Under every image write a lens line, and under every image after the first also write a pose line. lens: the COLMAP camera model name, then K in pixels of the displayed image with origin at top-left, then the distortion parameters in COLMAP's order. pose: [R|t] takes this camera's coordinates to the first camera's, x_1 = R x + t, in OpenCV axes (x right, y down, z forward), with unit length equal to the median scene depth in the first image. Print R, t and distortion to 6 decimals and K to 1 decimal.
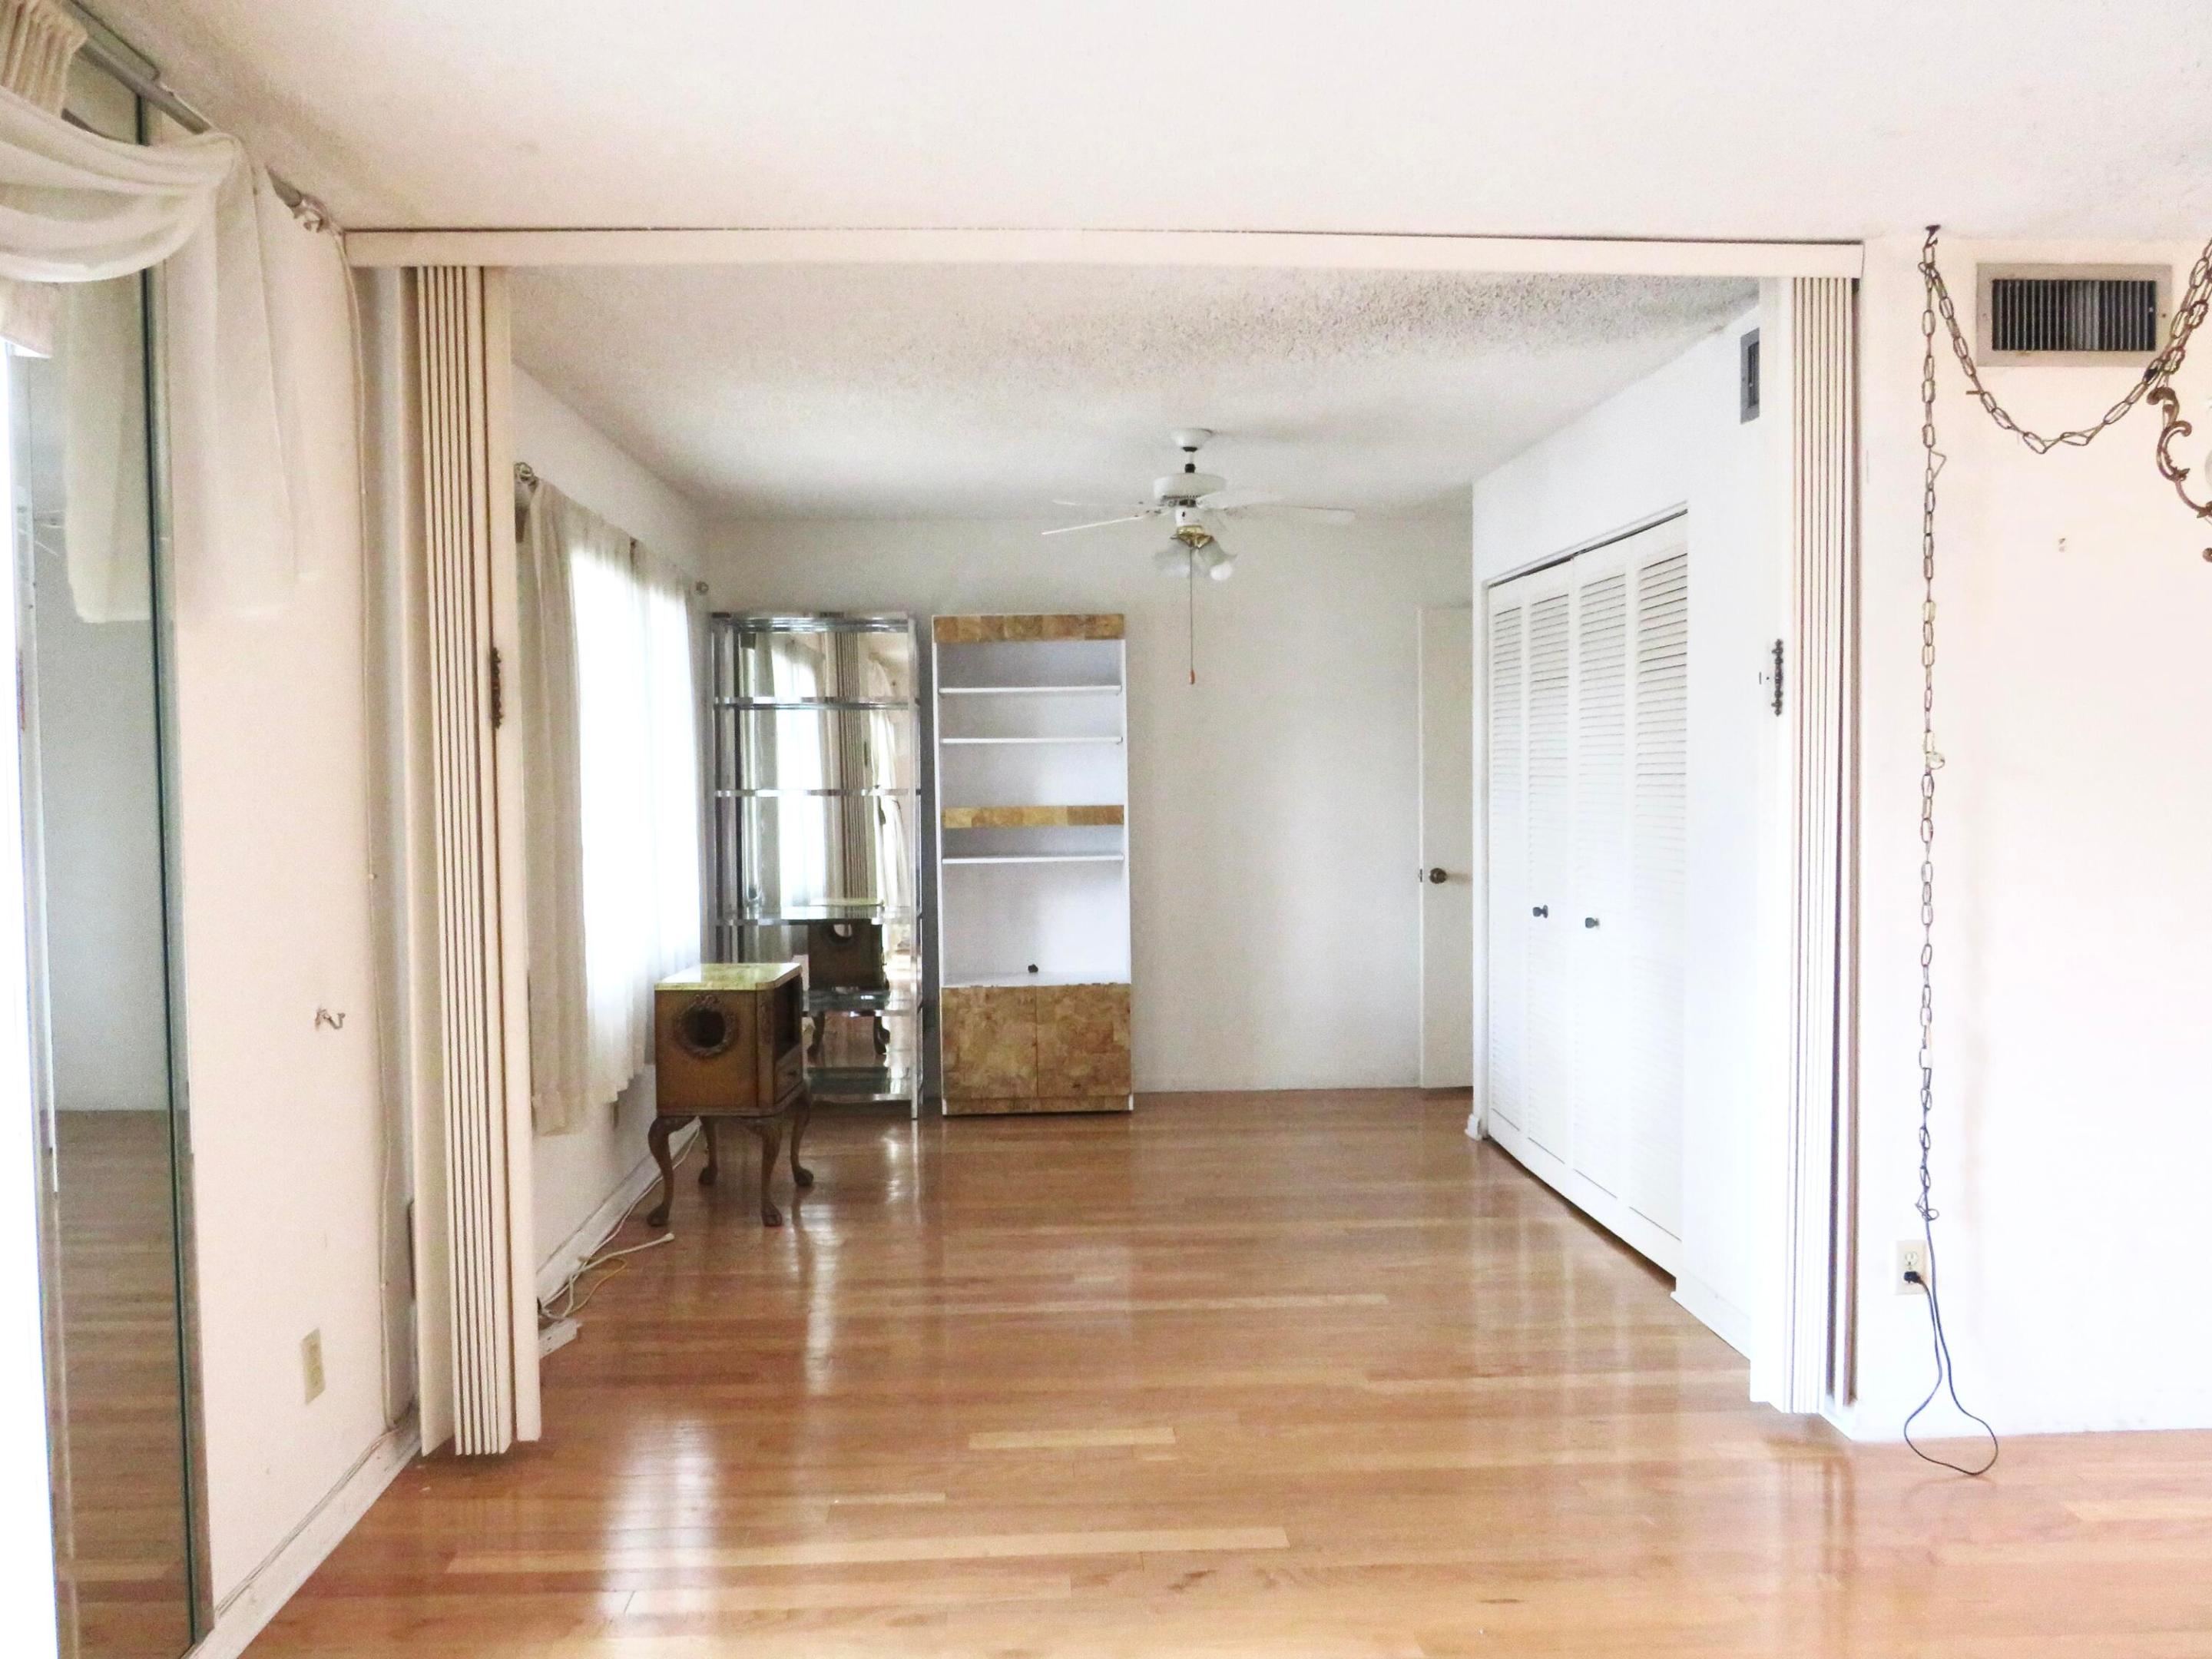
lens RADIAL K [[1642.9, 0, 1106.0], [0, 1642.9, 829.5], [0, 0, 1]] dist [-0.028158, 0.010039]
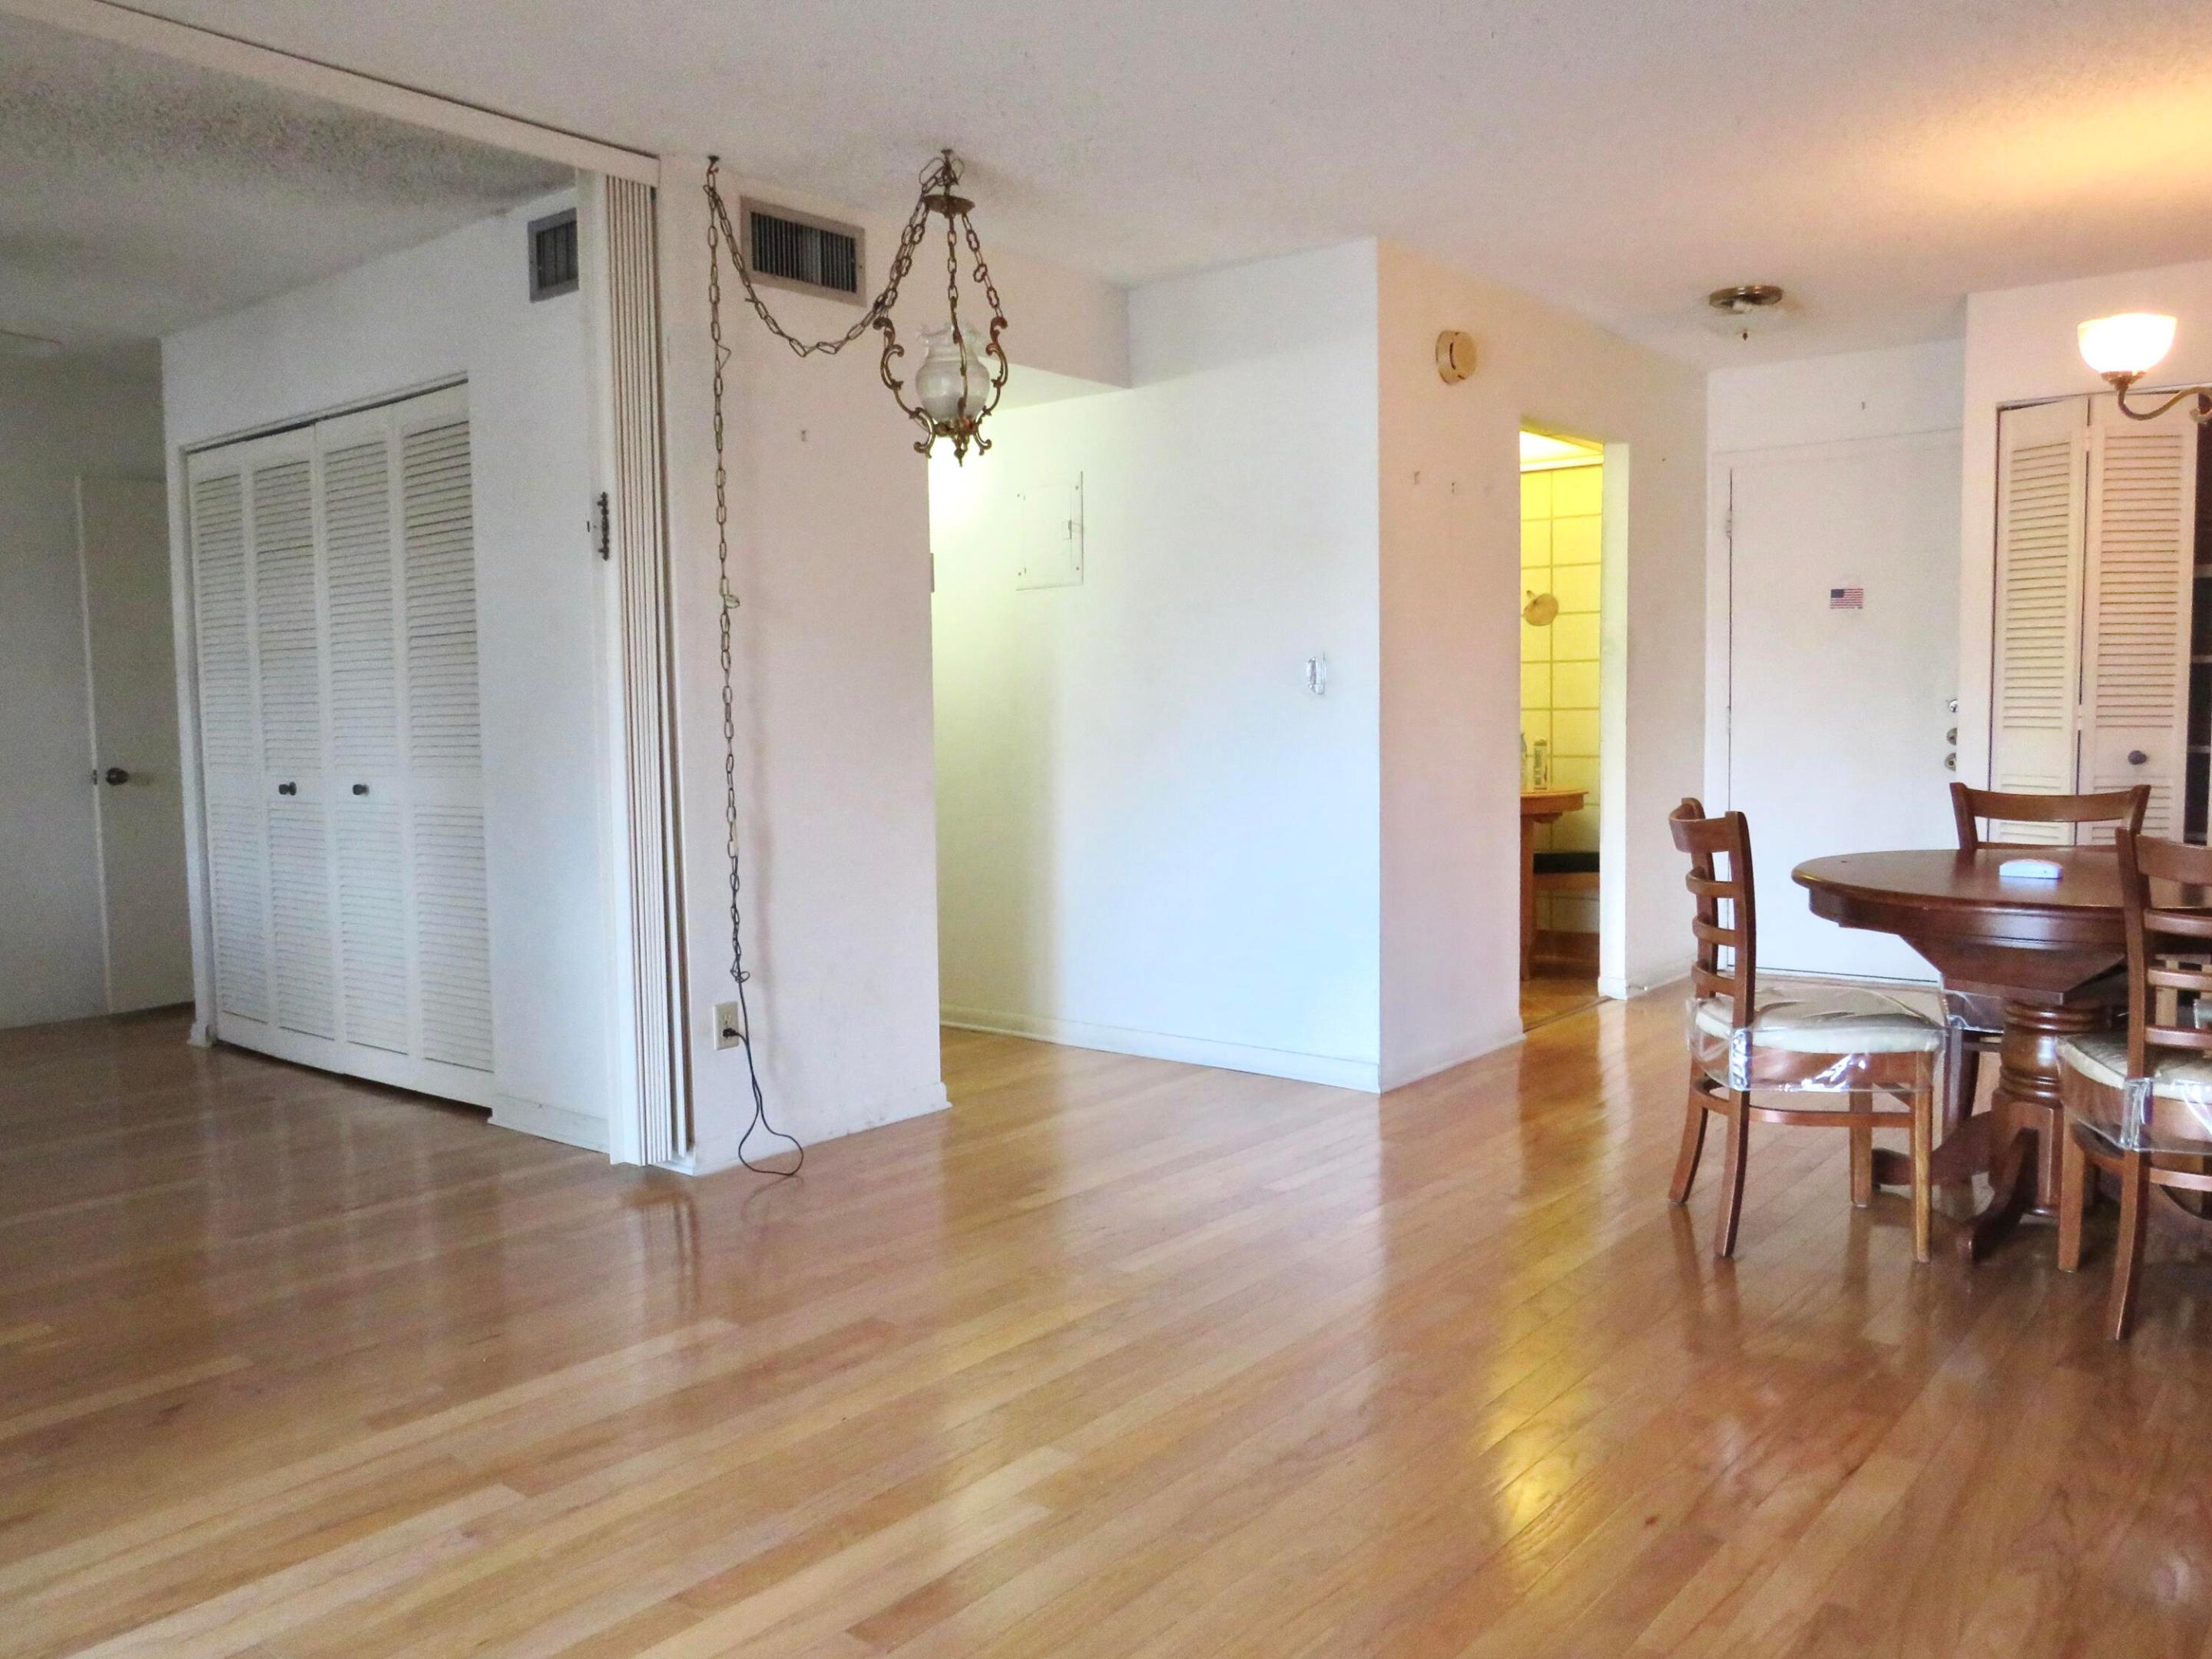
lens RADIAL K [[1693.3, 0, 1106.0], [0, 1693.3, 829.5], [0, 0, 1]] dist [-0.016772, 0.002983]
pose [[0.671703, -0.058043, 0.738543, -0.204153], [0.041346, 0.998309, 0.040854, 0.072605], [-0.739666, 0.003094, 0.672967, -0.046384]]
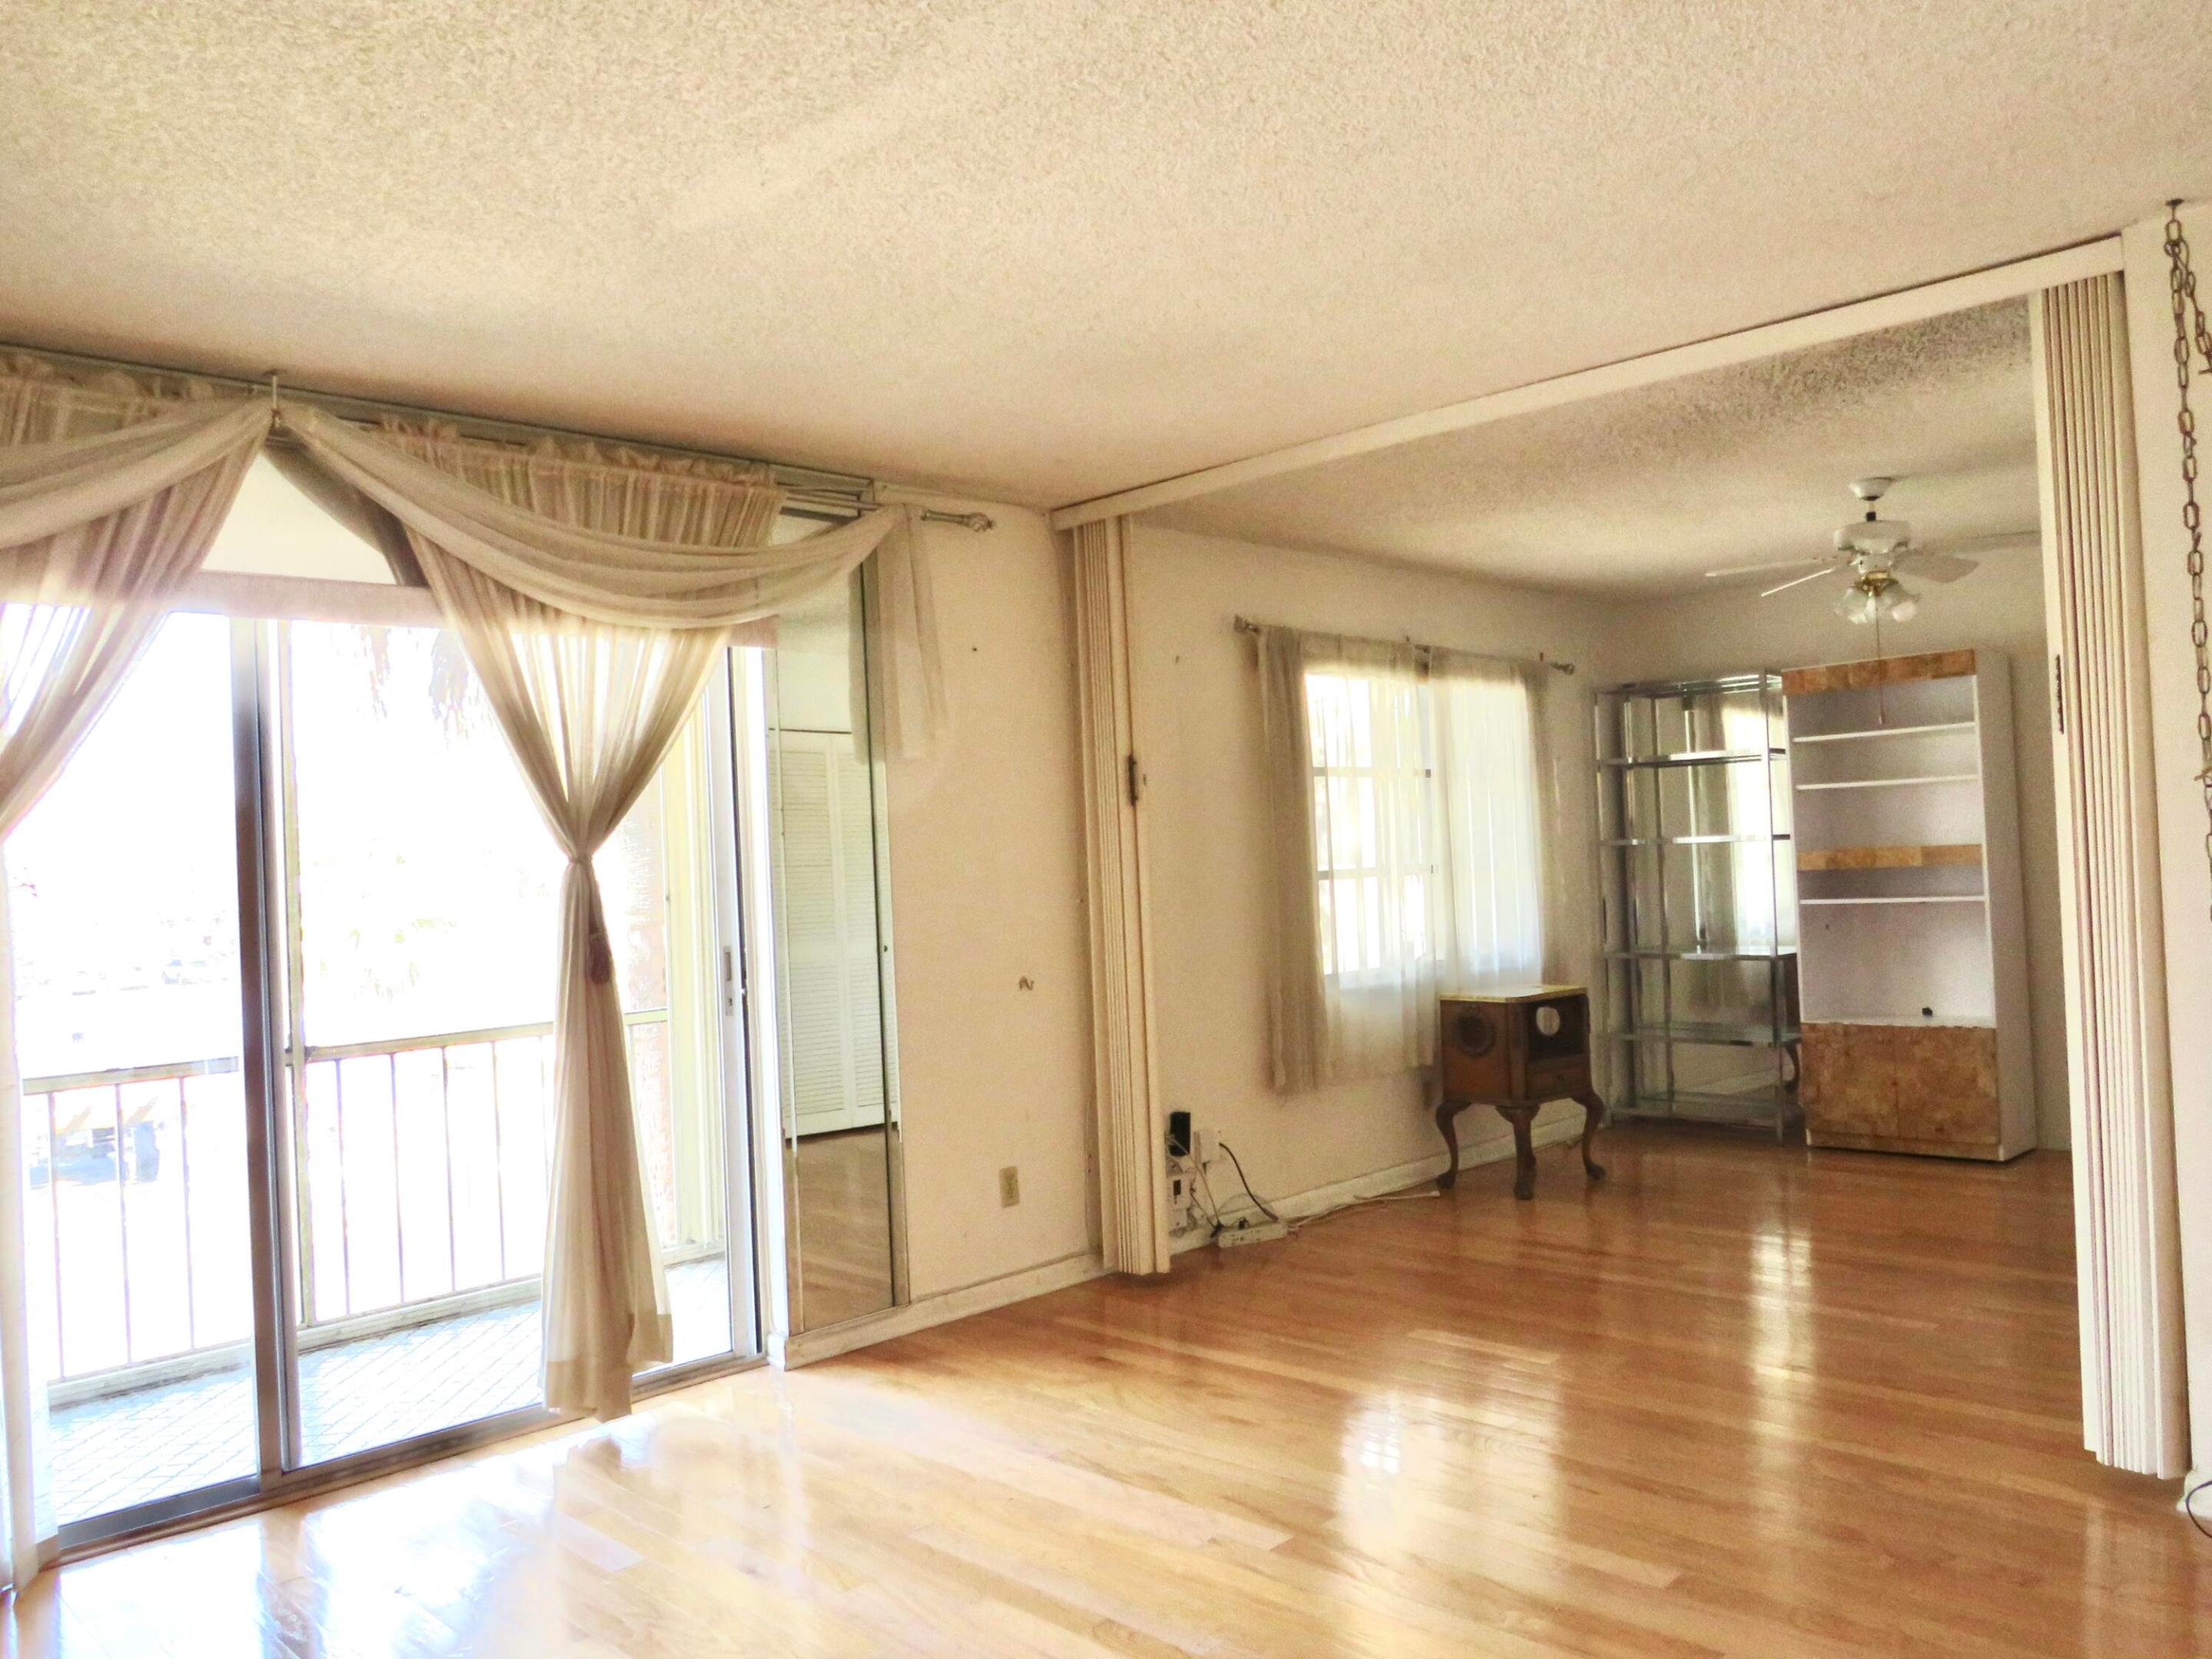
lens RADIAL K [[1691.0, 0, 1106.0], [0, 1691.0, 829.5], [0, 0, 1]] dist [-0.036055, 0.018000]
pose [[0.655988, -0.034681, -0.753974, 0.665721], [0.007595, 0.999197, -0.039353, 0.018661], [0.754733, 0.020089, 0.655724, -0.067430]]
